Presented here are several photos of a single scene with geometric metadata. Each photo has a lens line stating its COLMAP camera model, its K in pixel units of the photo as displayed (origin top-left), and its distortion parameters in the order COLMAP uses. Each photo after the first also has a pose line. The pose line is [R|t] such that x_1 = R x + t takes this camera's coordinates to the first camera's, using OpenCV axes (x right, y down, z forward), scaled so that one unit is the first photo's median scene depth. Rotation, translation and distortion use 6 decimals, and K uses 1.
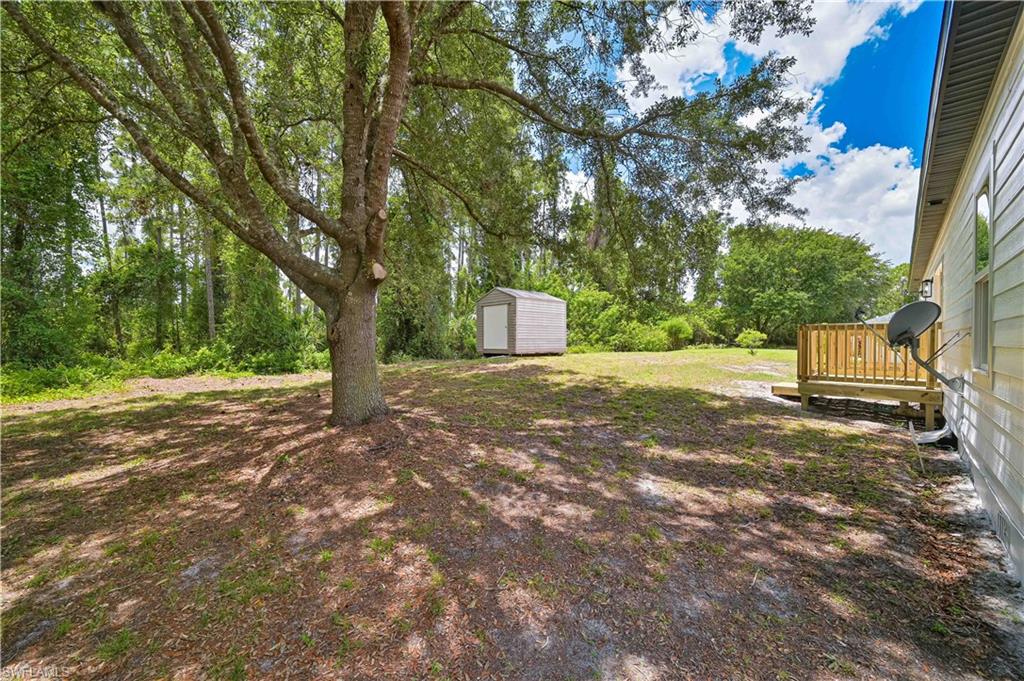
lens RADIAL K [[407.3, 0, 511.1], [0, 407.3, 337.4], [0, 0, 1]] dist [-0.001345, -0.000064]
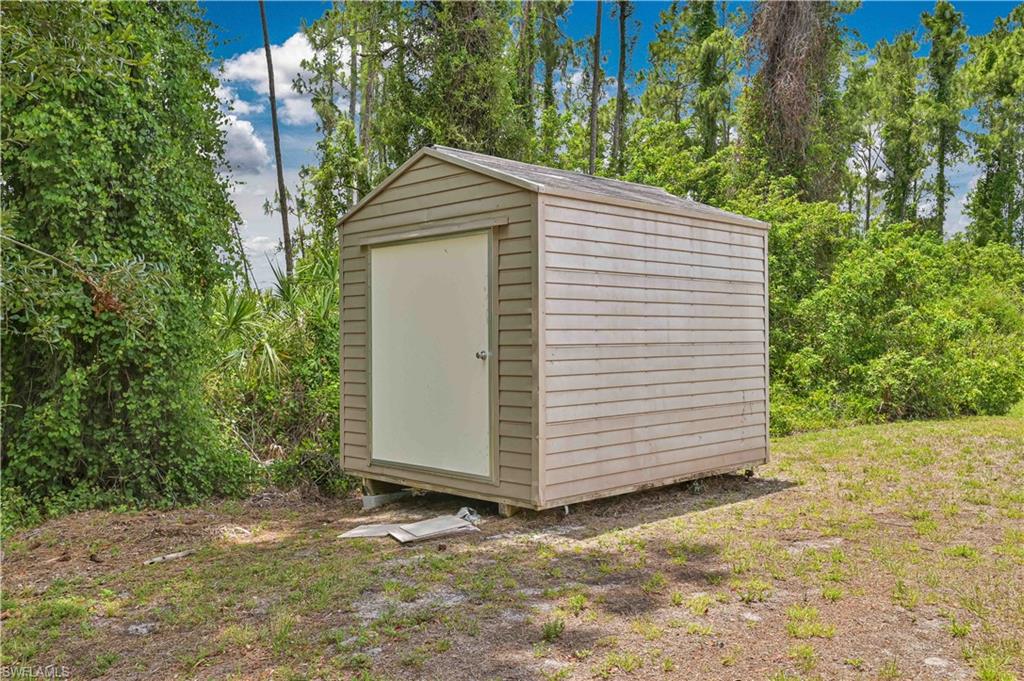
lens RADIAL K [[884.0, 0, 508.2], [0, 884.0, 340.7], [0, 0, 1]] dist [0.006953, 0.007217]
pose [[0.999857, -0.006239, 0.015690, -0.006457], [0.006016, 0.999881, 0.014216, -0.034102], [-0.015777, -0.014119, 0.999776, 0.531896]]
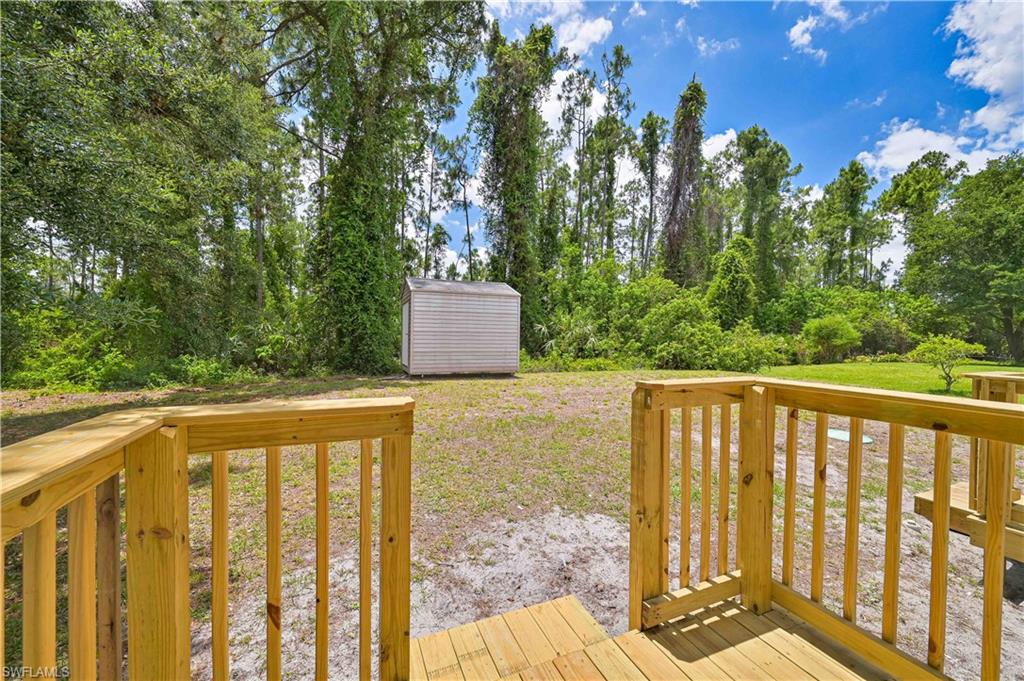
lens RADIAL K [[407.3, 0, 516.6], [0, 407.3, 339.3], [0, 0, 1]] dist [-0.001345, -0.000064]
pose [[0.926341, 0.012093, -0.376491, 0.366132], [-0.007996, 0.999891, 0.012444, -0.024474], [0.376600, -0.008517, 0.926337, 0.383015]]
